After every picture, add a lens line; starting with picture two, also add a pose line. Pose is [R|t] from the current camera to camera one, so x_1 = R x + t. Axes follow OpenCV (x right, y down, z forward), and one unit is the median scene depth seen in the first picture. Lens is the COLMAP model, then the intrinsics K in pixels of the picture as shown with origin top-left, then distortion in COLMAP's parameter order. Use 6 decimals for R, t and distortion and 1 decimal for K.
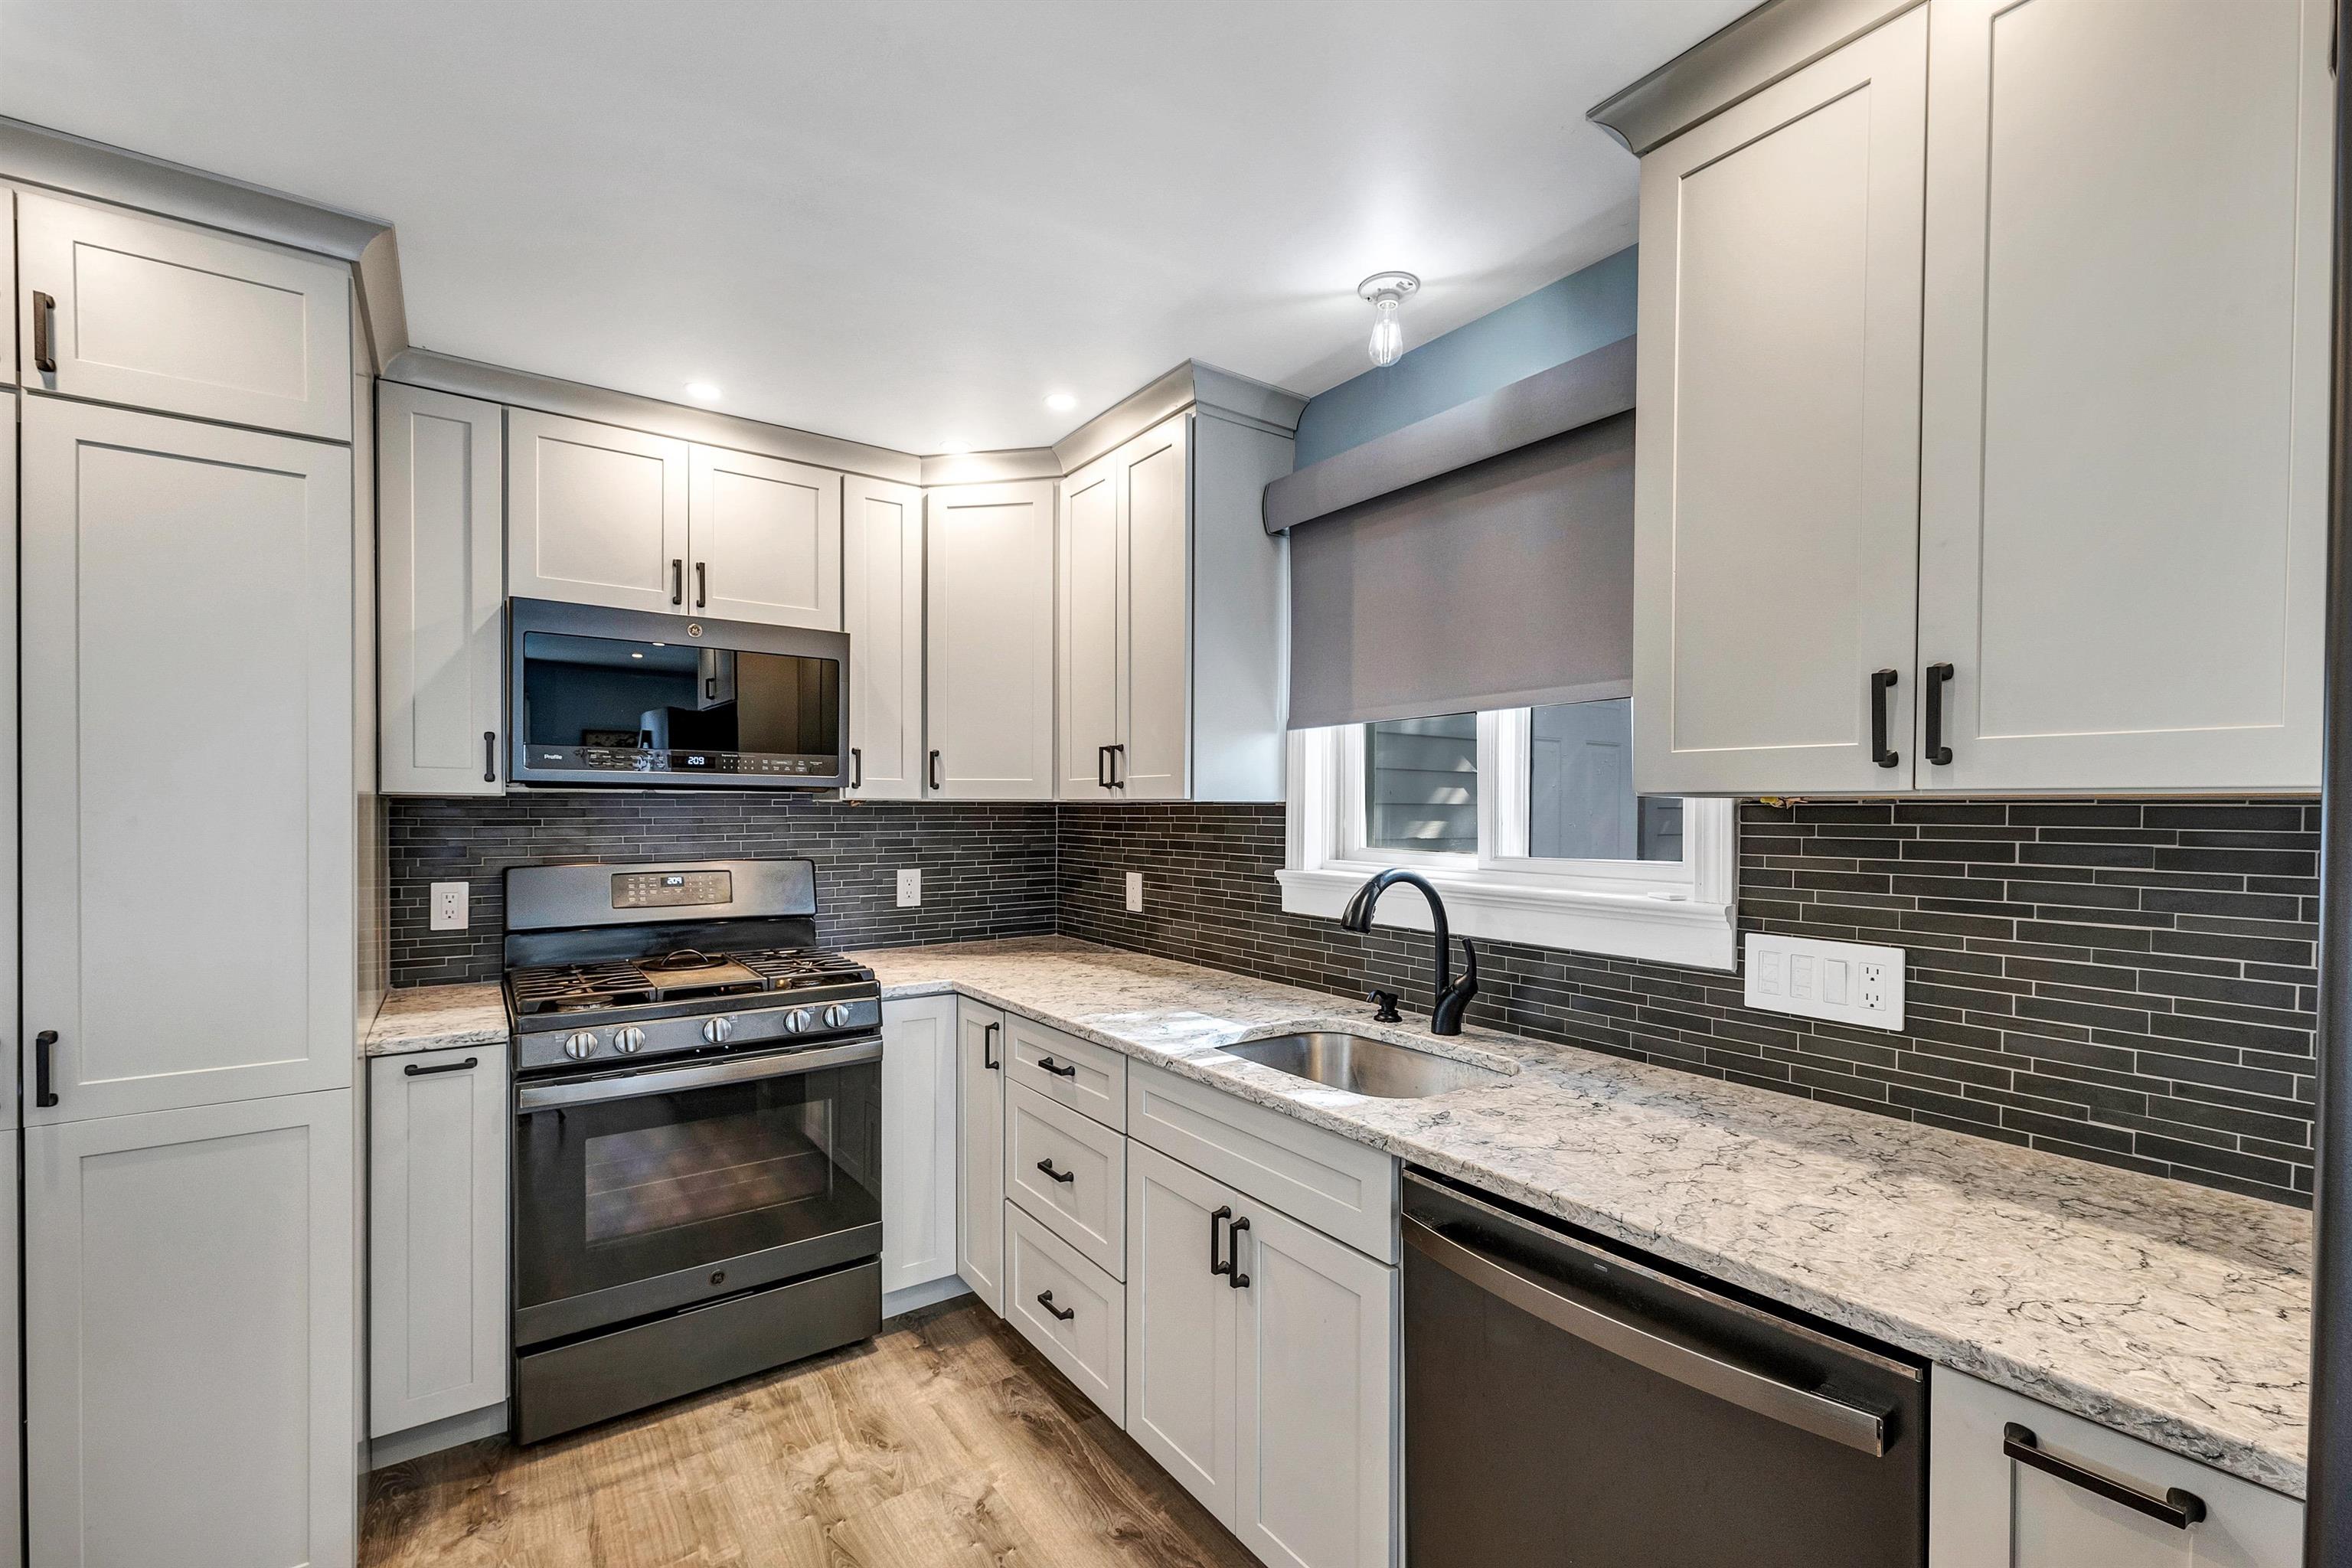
lens RADIAL K [[970.4, 0, 1168.6], [0, 970.4, 816.6], [0, 0, 1]] dist [0.002232, 0.000416]
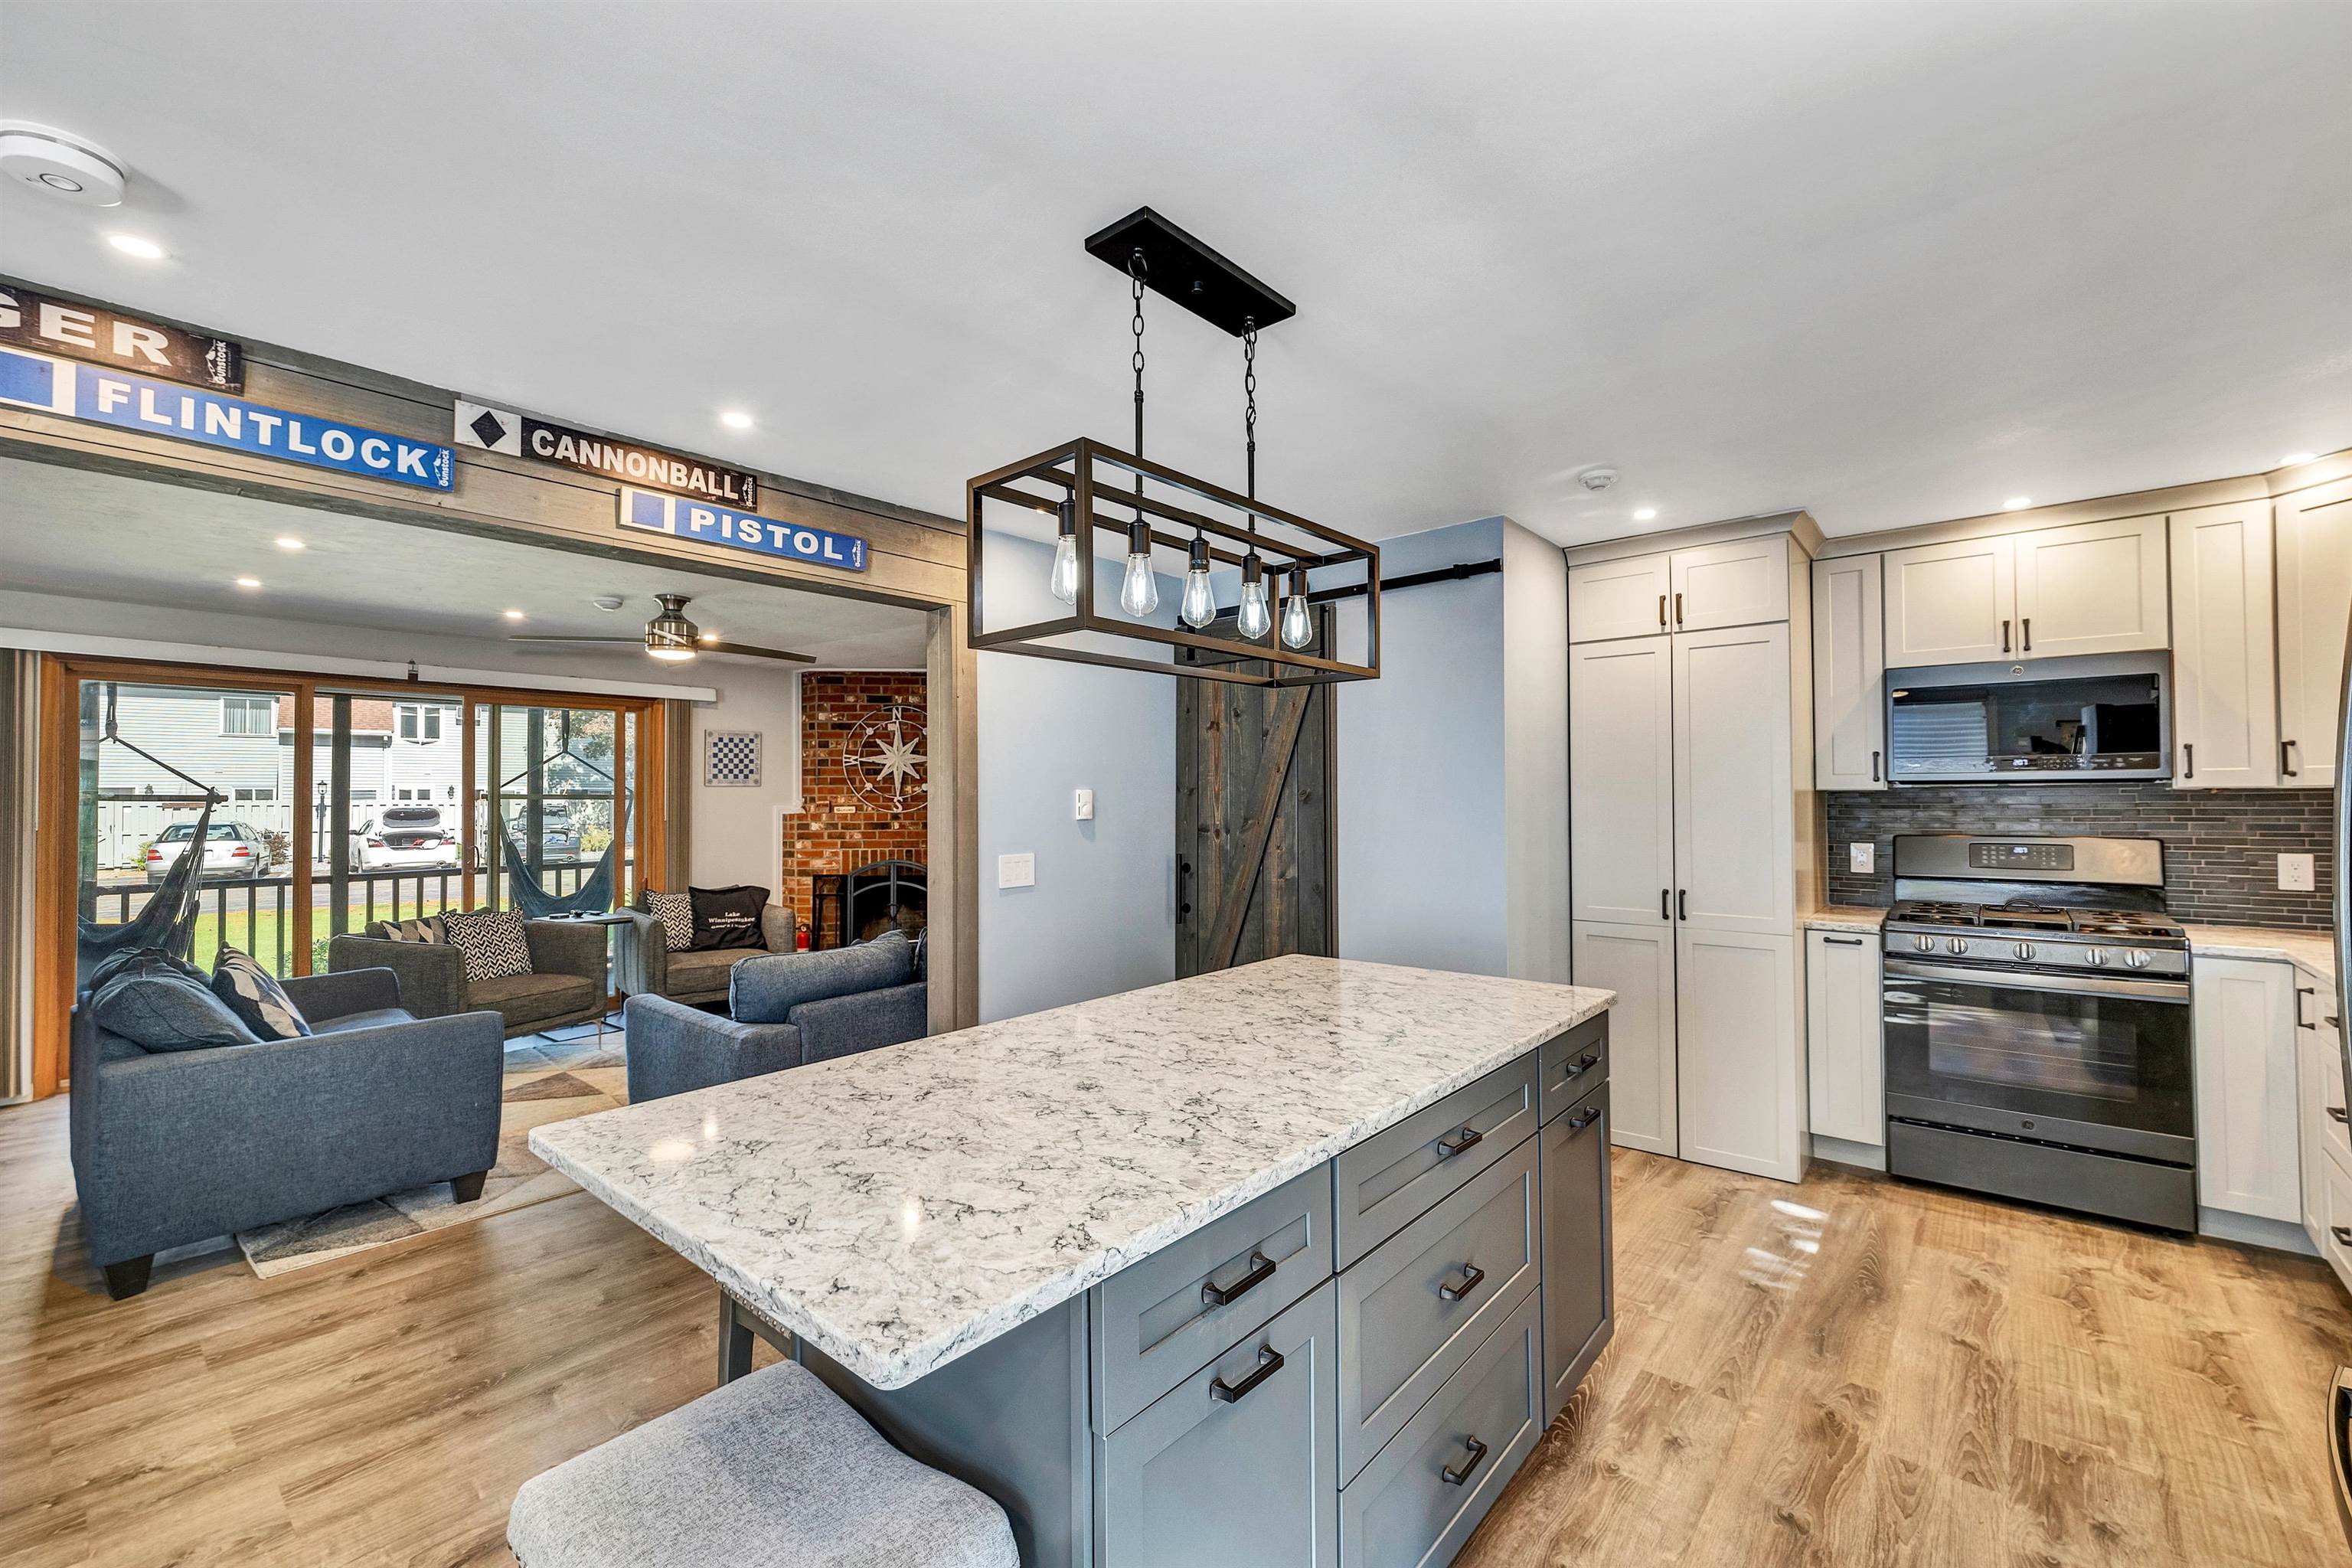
lens RADIAL K [[970.4, 0, 1188.5], [0, 970.4, 782.7], [0, 0, 1]] dist [0.002232, 0.000416]
pose [[0.246201, -0.022512, -0.968957, 0.599348], [-0.002796, 0.999710, -0.023937, 0.008799], [0.969215, 0.008602, 0.246067, -0.528199]]
